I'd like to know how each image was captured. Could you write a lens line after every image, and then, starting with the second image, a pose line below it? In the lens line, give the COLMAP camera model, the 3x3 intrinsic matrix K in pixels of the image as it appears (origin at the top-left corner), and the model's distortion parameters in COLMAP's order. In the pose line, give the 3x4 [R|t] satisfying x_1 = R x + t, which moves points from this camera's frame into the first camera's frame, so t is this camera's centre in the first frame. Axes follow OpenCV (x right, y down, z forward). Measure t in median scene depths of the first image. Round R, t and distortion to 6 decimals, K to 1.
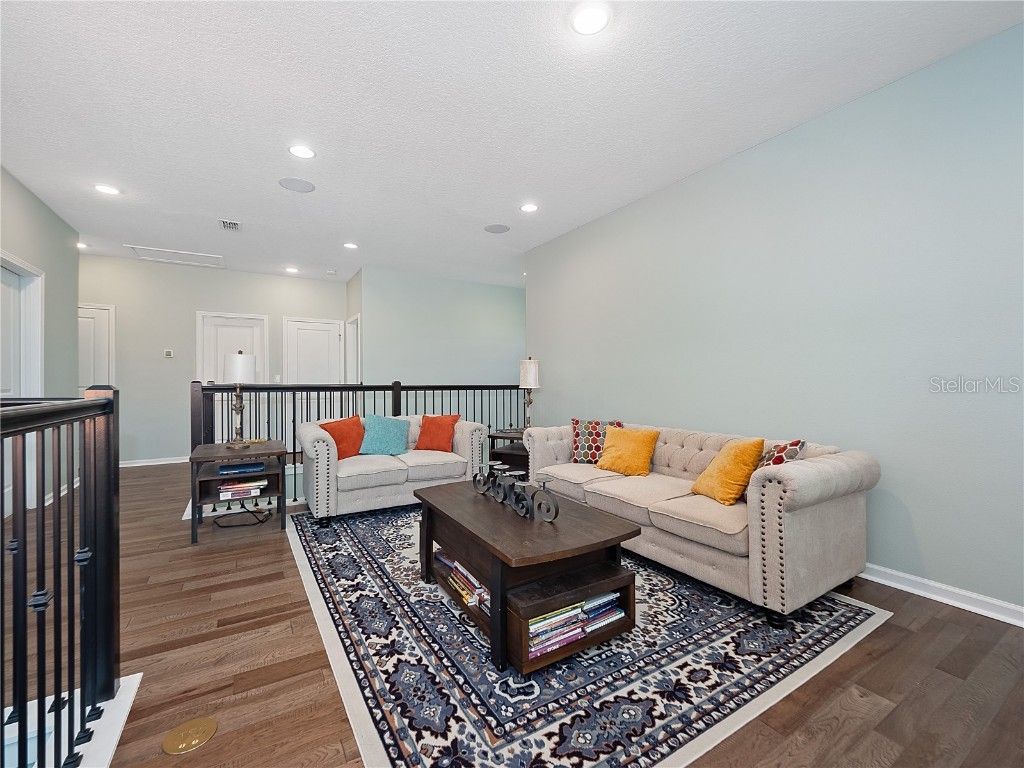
lens RADIAL K [[433.2, 0, 504.9], [0, 433.2, 378.6], [0, 0, 1]] dist [-0.002862, -0.000982]
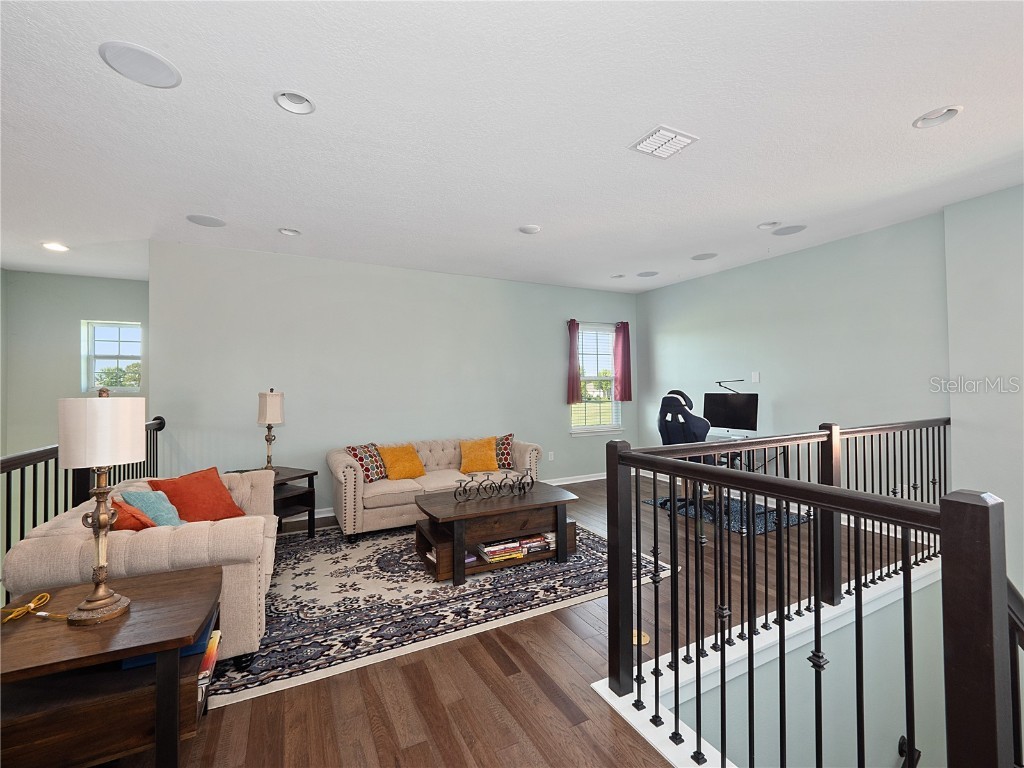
lens RADIAL K [[433.2, 0, 507.5], [0, 433.2, 383.5], [0, 0, 1]] dist [-0.002862, -0.000982]
pose [[0.069912, 0.007017, 0.997529, -1.844712], [0.004656, 0.999962, -0.007360, -0.116013], [-0.997542, 0.005159, 0.069876, 1.031034]]
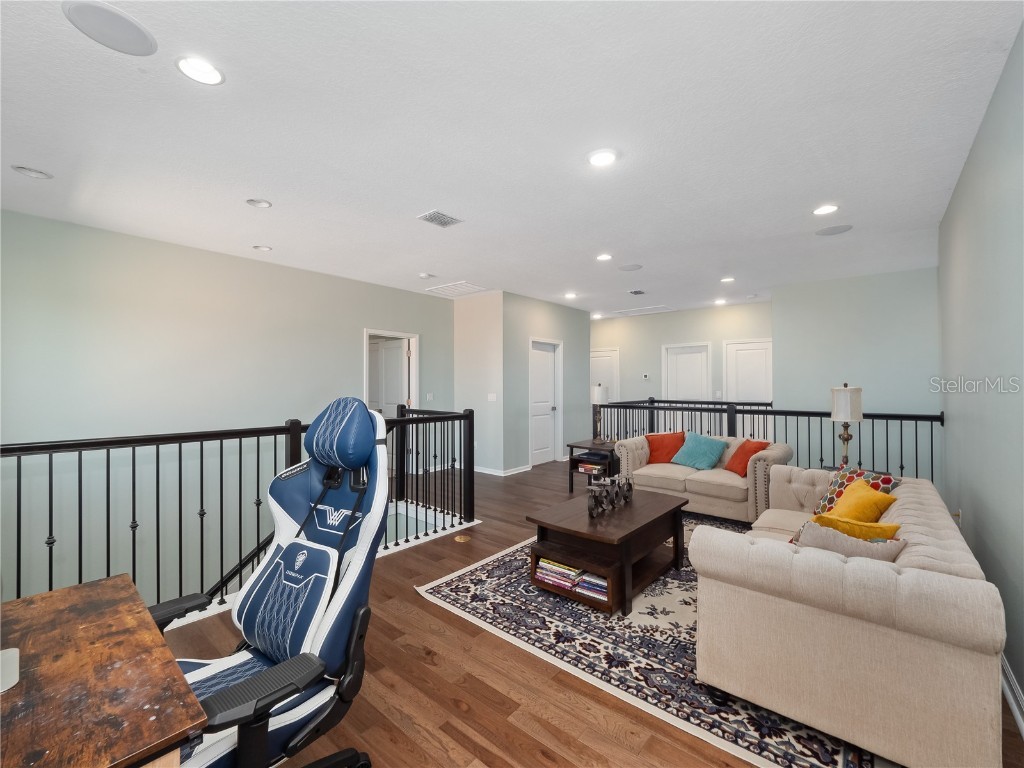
lens RADIAL K [[433.2, 0, 511.8], [0, 433.2, 382.9], [0, 0, 1]] dist [-0.002862, -0.000982]
pose [[0.324226, 0.001109, -0.945979, 1.485528], [0.002093, 0.999996, 0.001890, -0.128599], [0.945977, -0.002593, 0.324222, 0.301773]]
